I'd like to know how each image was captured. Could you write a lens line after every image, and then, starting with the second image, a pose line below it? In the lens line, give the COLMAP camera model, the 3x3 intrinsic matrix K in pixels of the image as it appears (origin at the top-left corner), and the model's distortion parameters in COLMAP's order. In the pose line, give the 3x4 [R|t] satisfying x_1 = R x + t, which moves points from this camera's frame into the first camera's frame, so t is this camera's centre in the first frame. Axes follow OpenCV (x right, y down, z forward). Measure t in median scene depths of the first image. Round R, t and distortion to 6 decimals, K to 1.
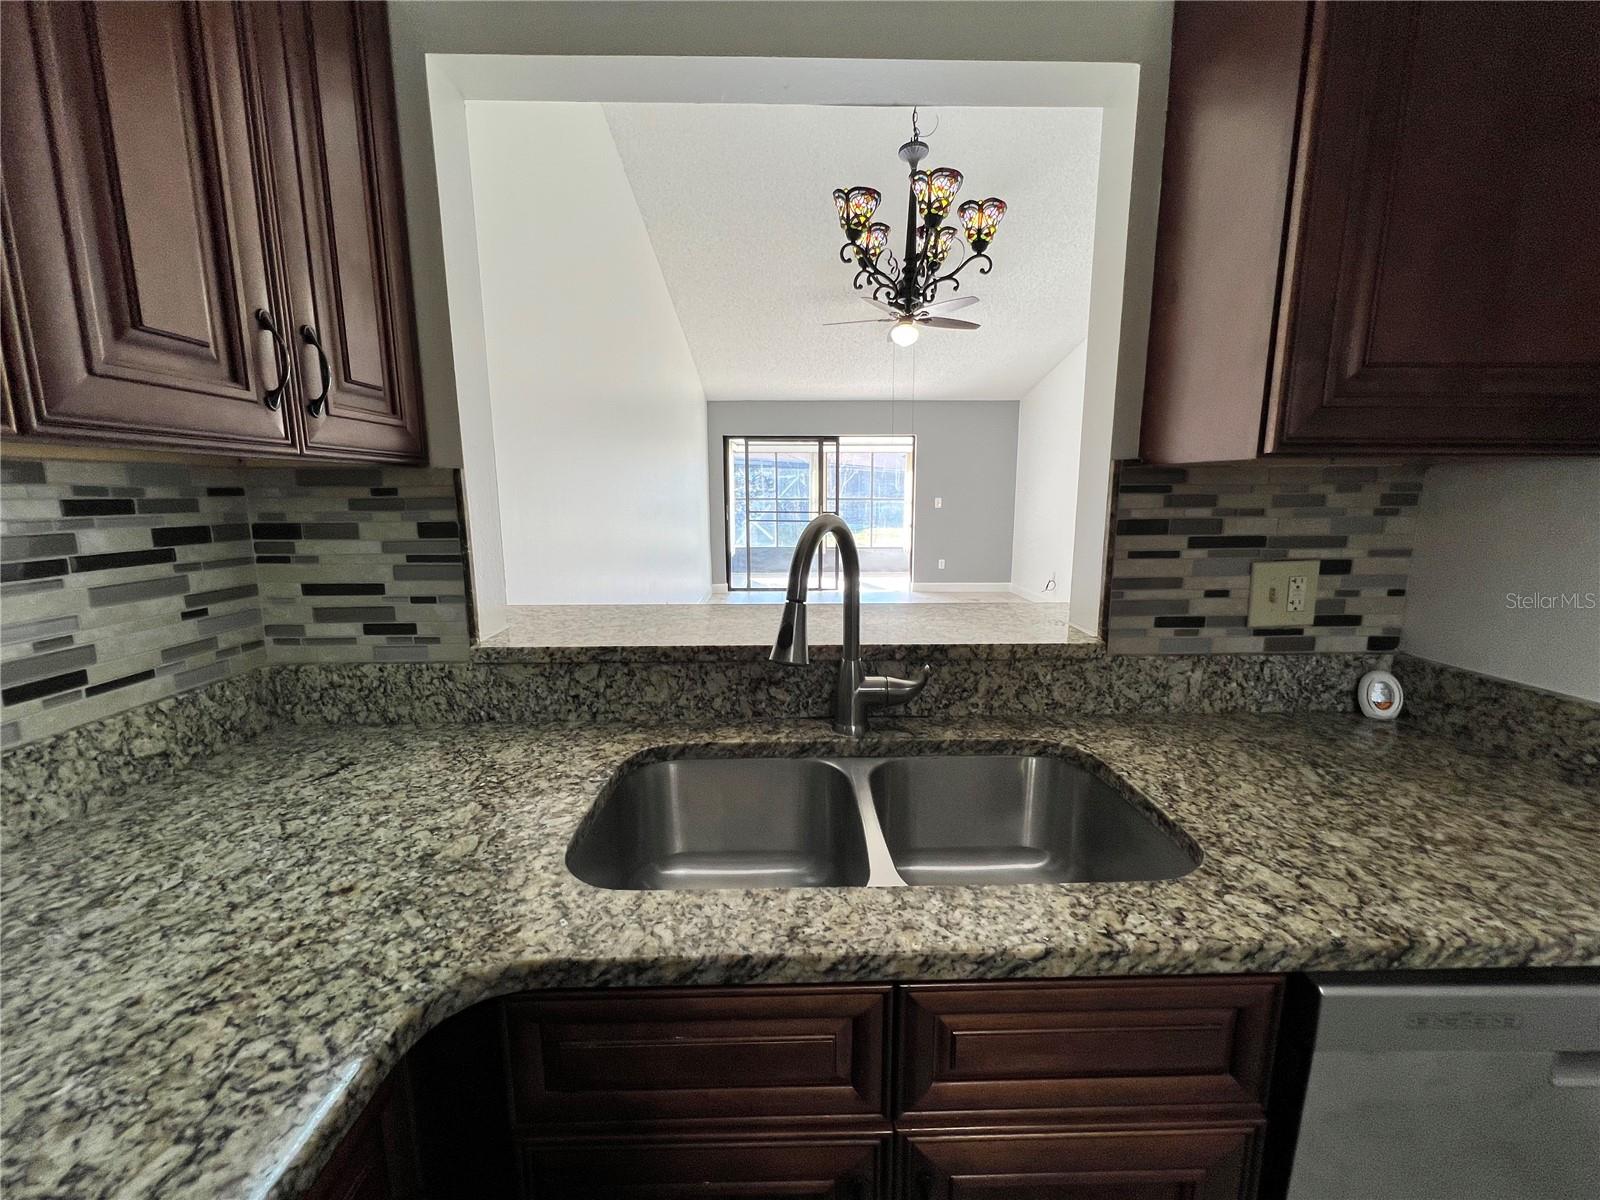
lens RADIAL K [[638.0, 0, 800.2], [0, 638.0, 598.2], [0, 0, 1]] dist [-0.002735, 0.000361]
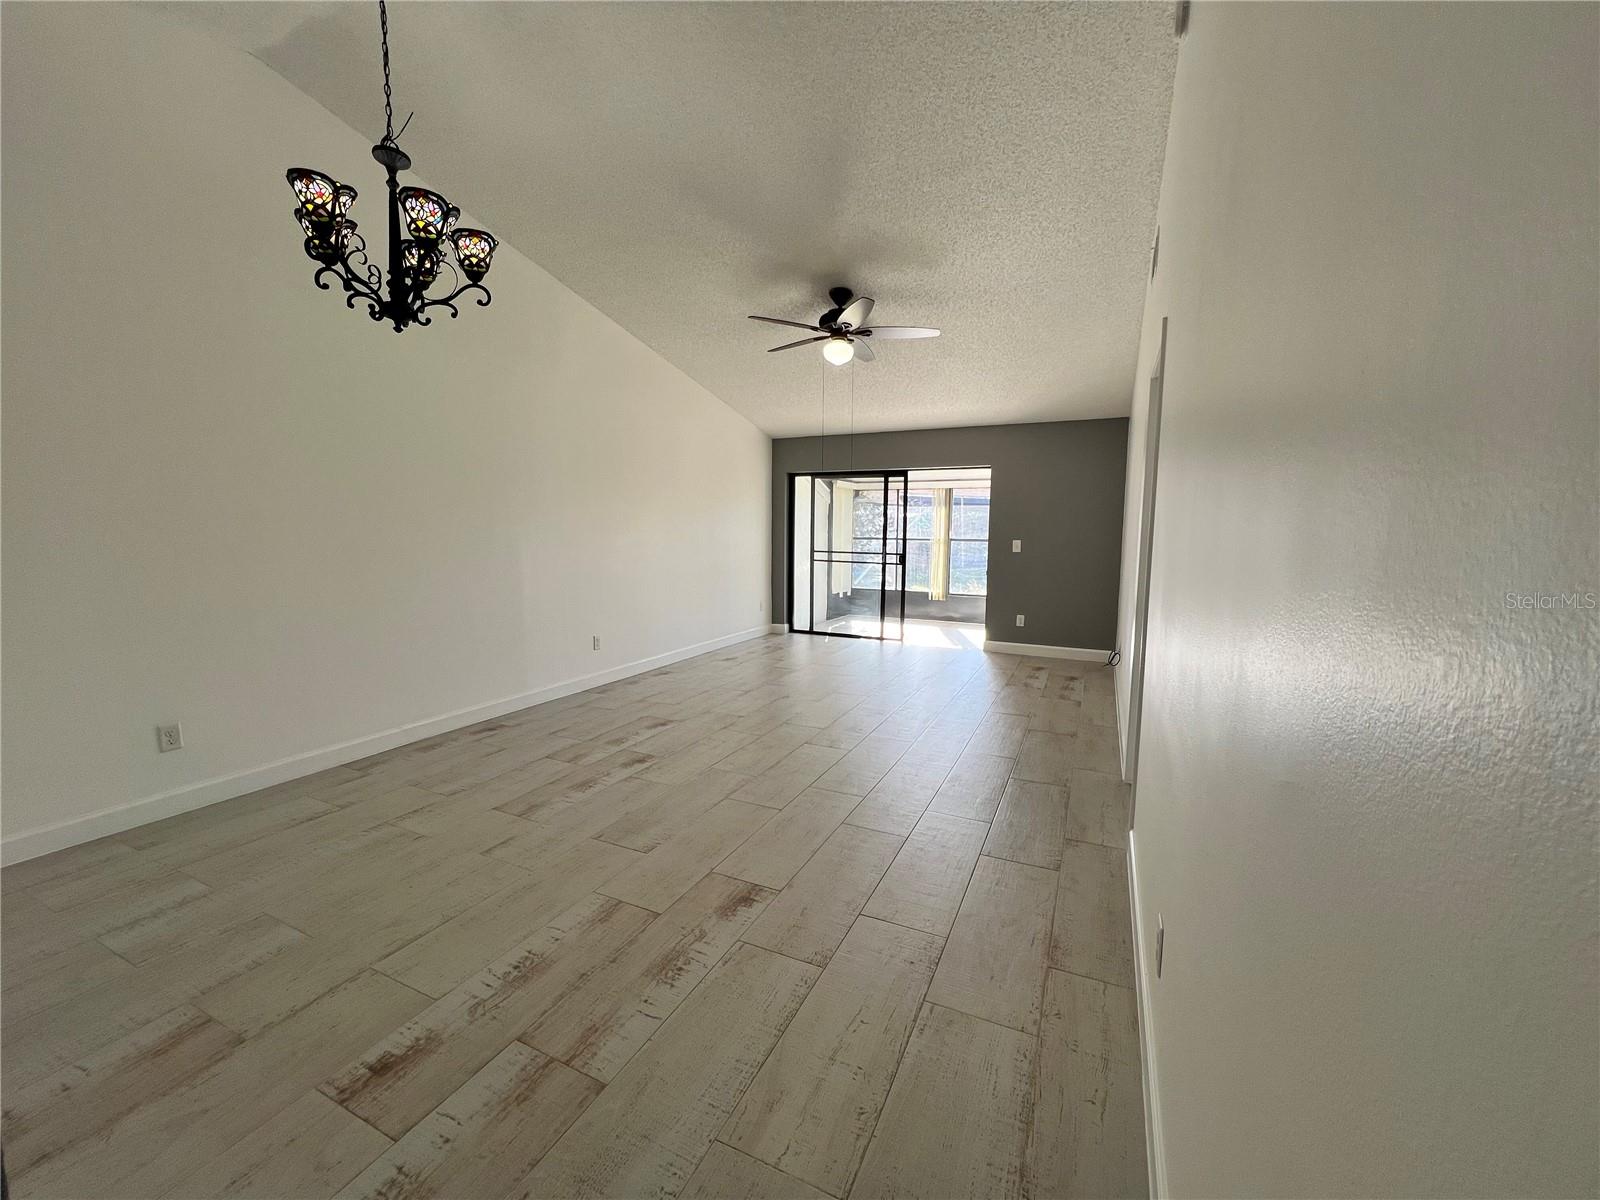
lens RADIAL K [[638.0, 0, 801.2], [0, 638.0, 596.6], [0, 0, 1]] dist [-0.002735, 0.000361]
pose [[0.894428, 0.056942, -0.443572, 2.353600], [-0.084940, 0.995437, -0.043488, -0.174380], [0.439071, 0.076574, 0.895183, 1.004771]]
